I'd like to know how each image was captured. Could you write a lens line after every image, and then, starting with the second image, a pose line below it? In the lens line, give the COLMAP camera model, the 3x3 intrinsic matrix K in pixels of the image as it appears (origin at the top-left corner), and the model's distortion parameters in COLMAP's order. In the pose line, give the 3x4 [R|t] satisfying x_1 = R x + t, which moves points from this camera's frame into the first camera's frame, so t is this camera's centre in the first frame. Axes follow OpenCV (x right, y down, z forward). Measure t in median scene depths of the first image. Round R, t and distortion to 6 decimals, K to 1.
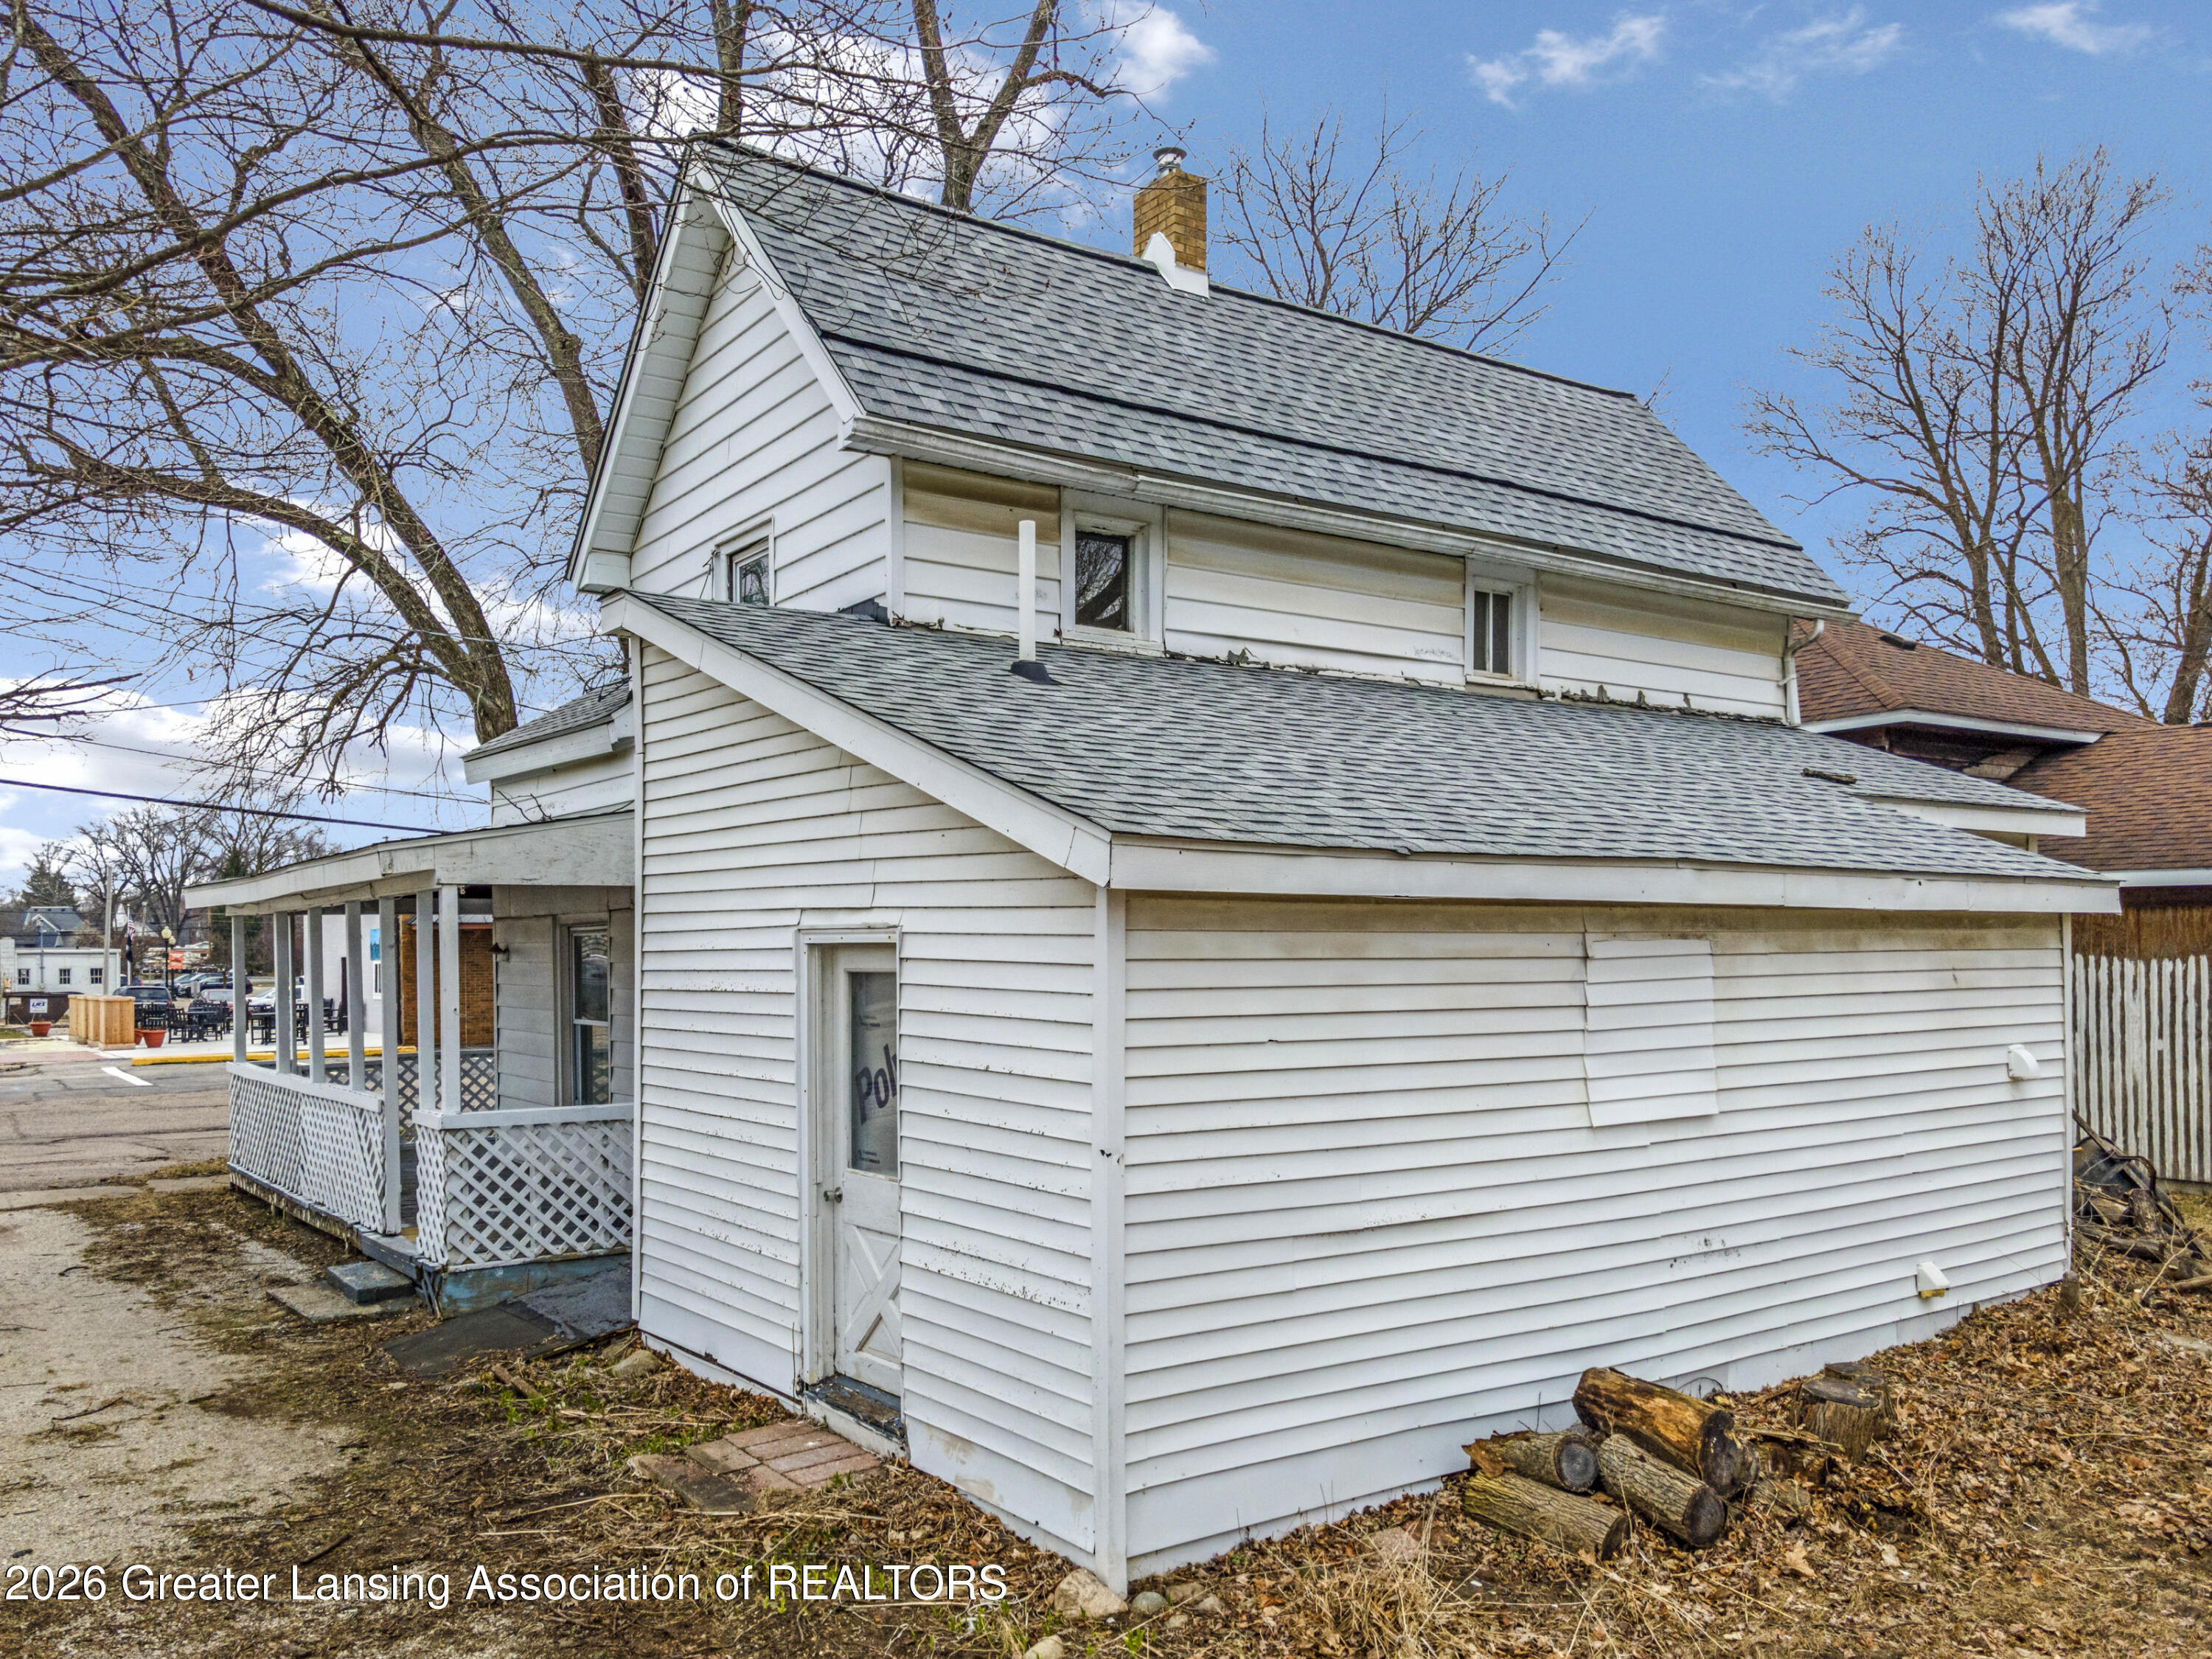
lens RADIAL K [[1849.7, 0, 1160.9], [0, 1849.7, 899.1], [0, 0, 1]] dist [0.049209, 0.099609]
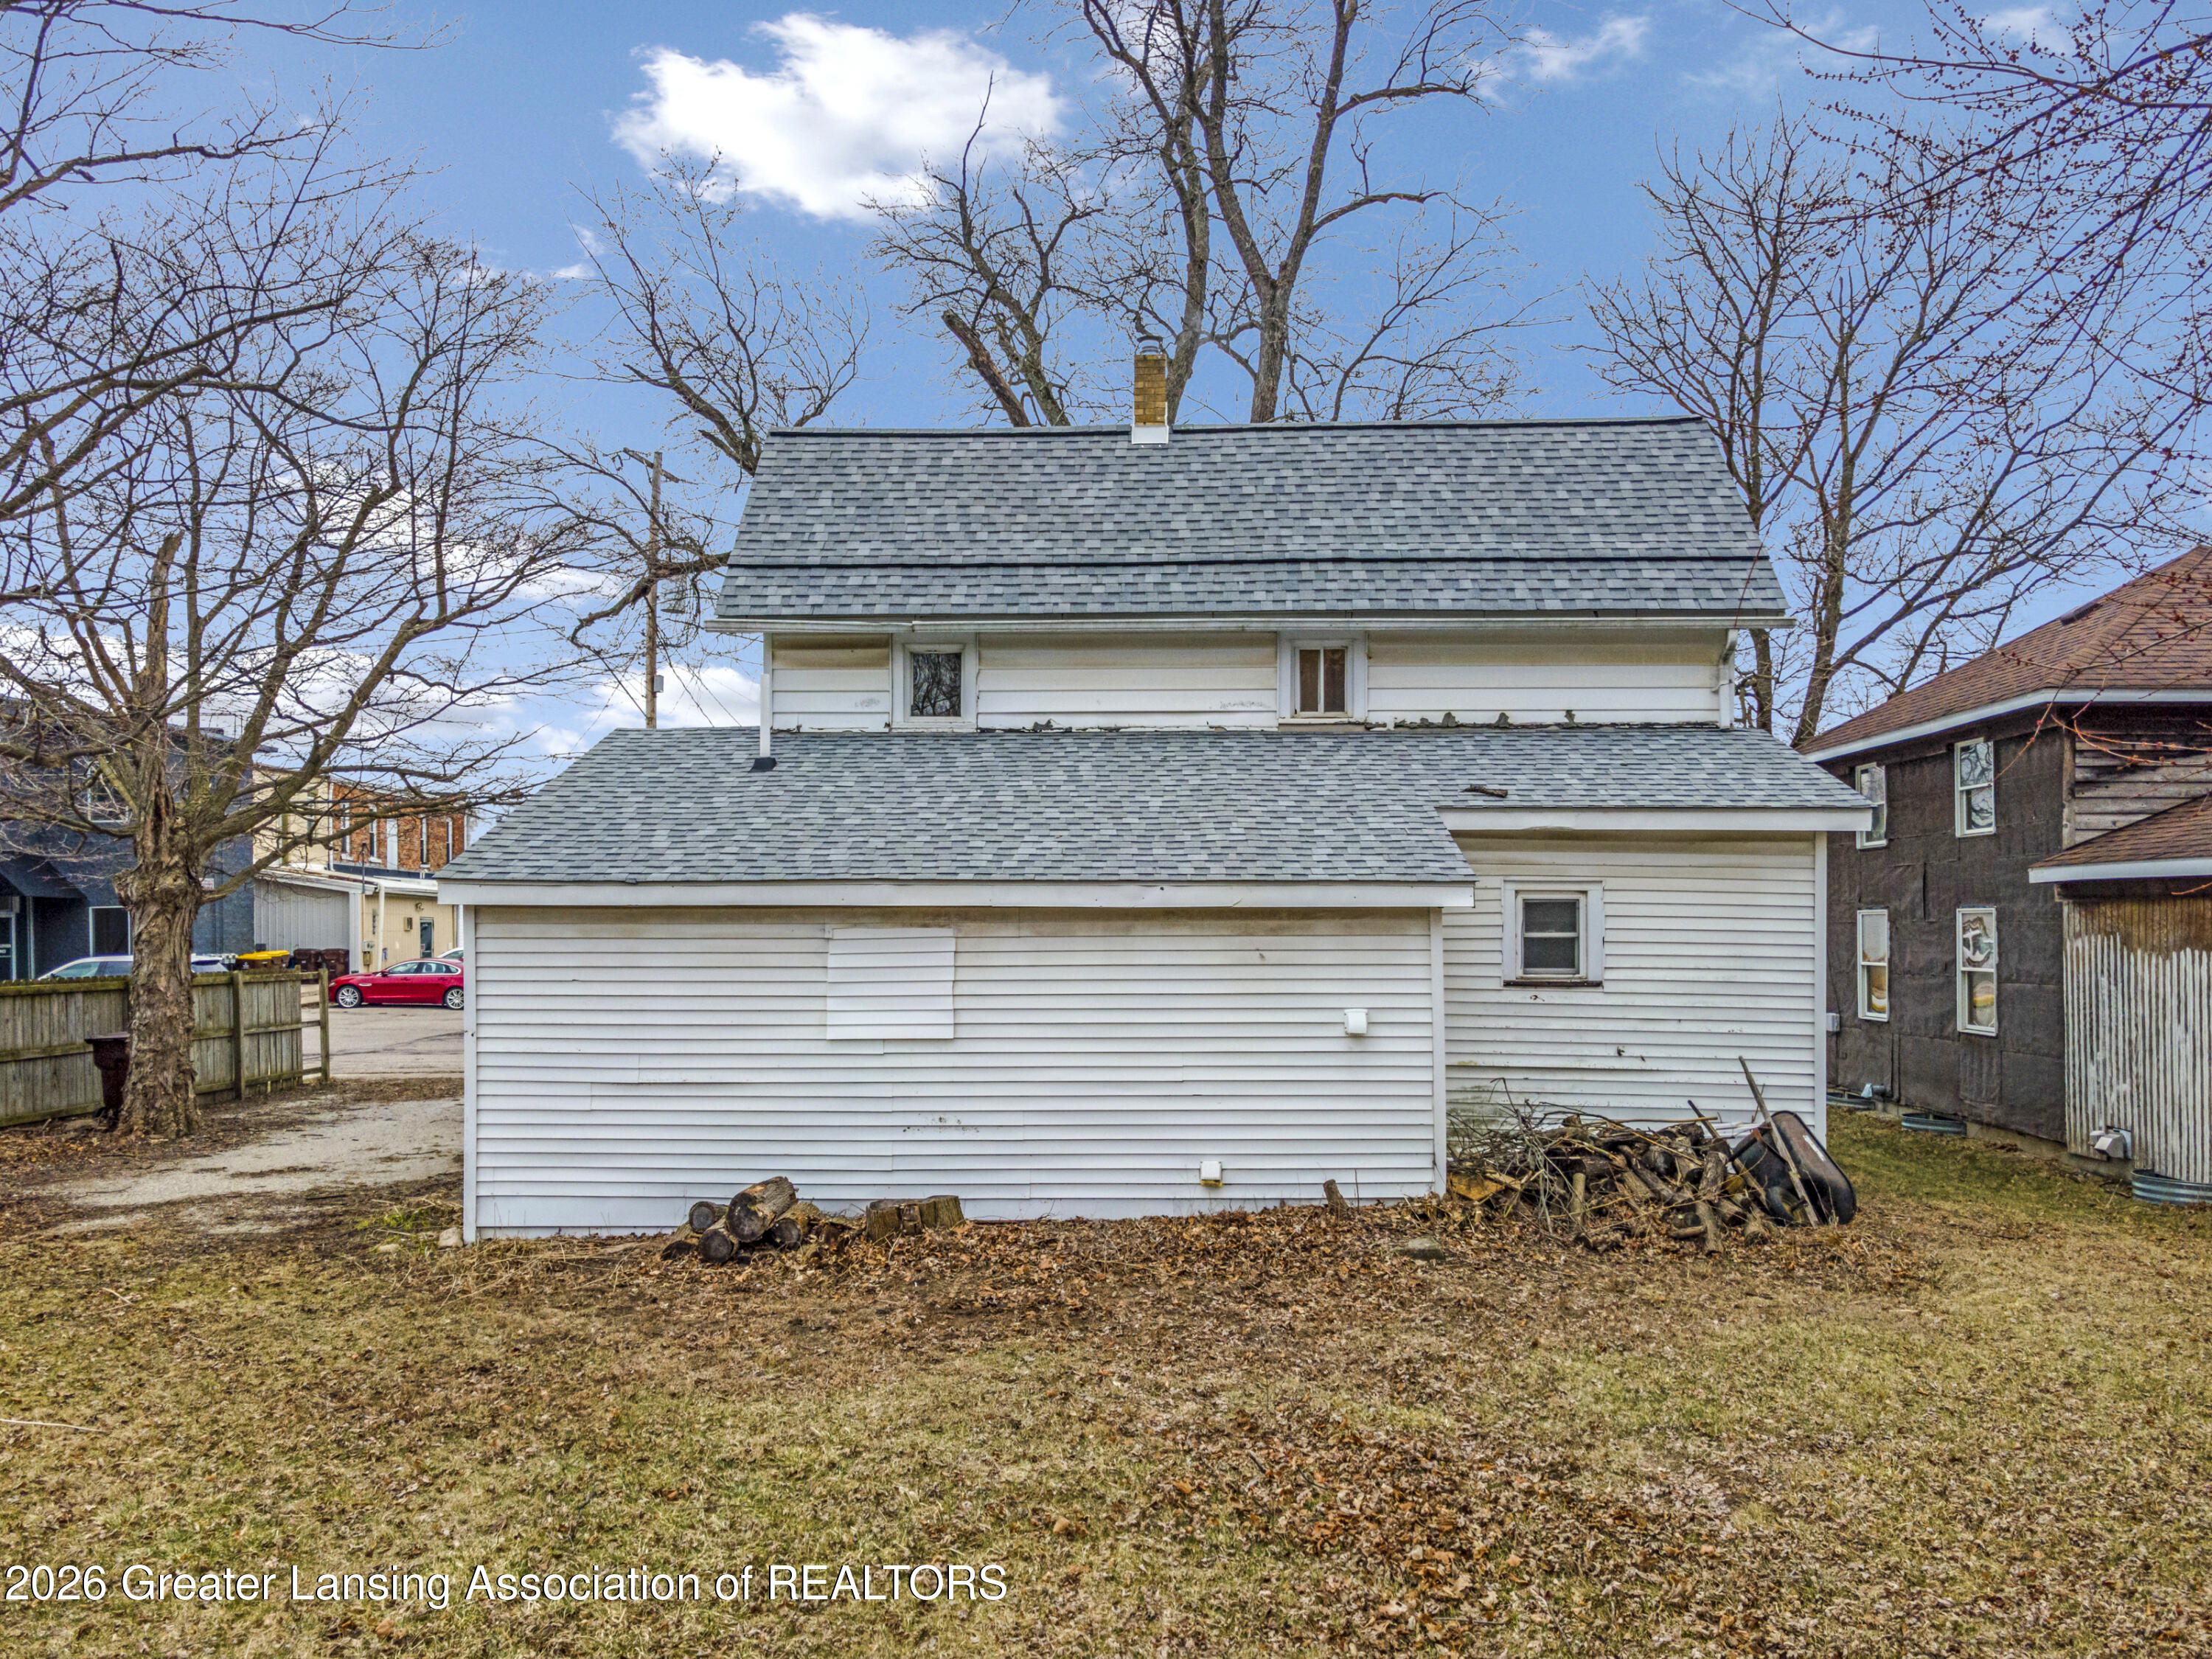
lens RADIAL K [[1849.7, 0, 1160.9], [0, 1849.7, 899.1], [0, 0, 1]] dist [0.049209, 0.099609]
pose [[0.780718, 0.001561, -0.624882, 1.022090], [0.010205, 0.999832, 0.015246, -0.017303], [0.624801, -0.018280, 0.780570, -0.071192]]
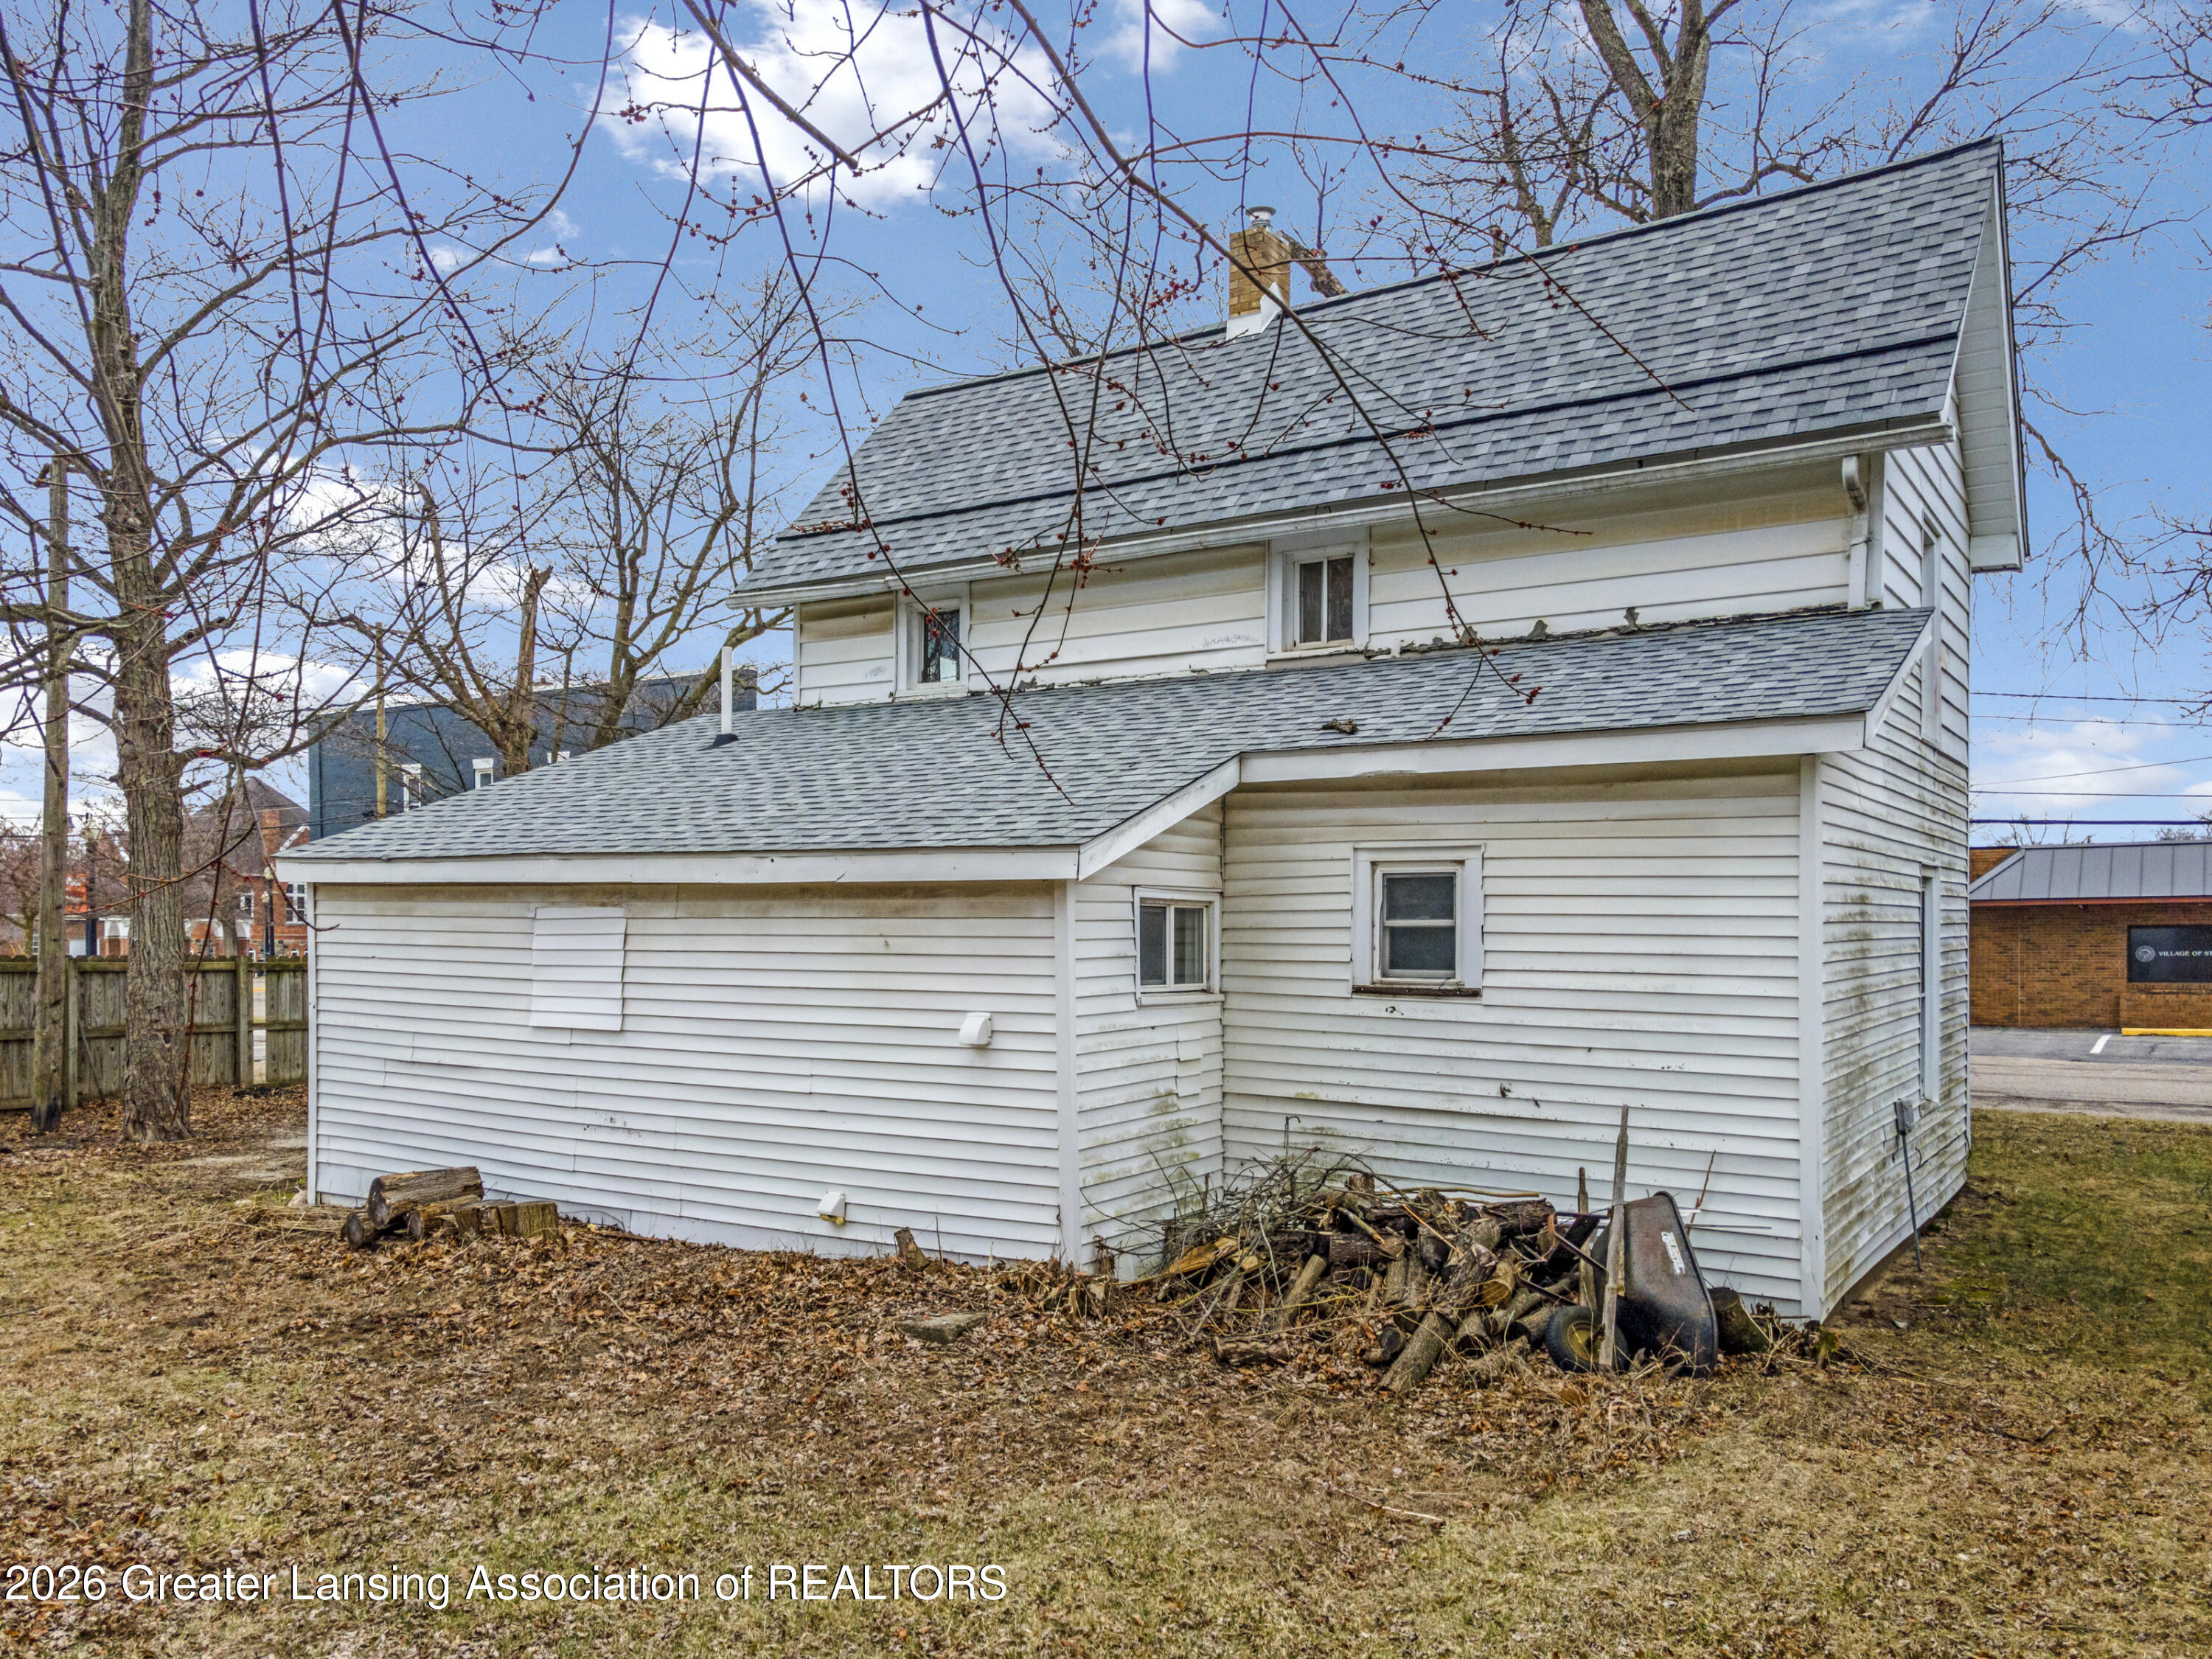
lens RADIAL K [[1840.6, 0, 1110.8], [0, 1840.6, 951.5], [0, 0, 1]] dist [0.077636, 0.004126]
pose [[0.279444, 0.024211, -0.959857, 1.271254], [0.016239, 0.999420, 0.029937, 0.014249], [0.960025, -0.023953, 0.278889, 0.704311]]
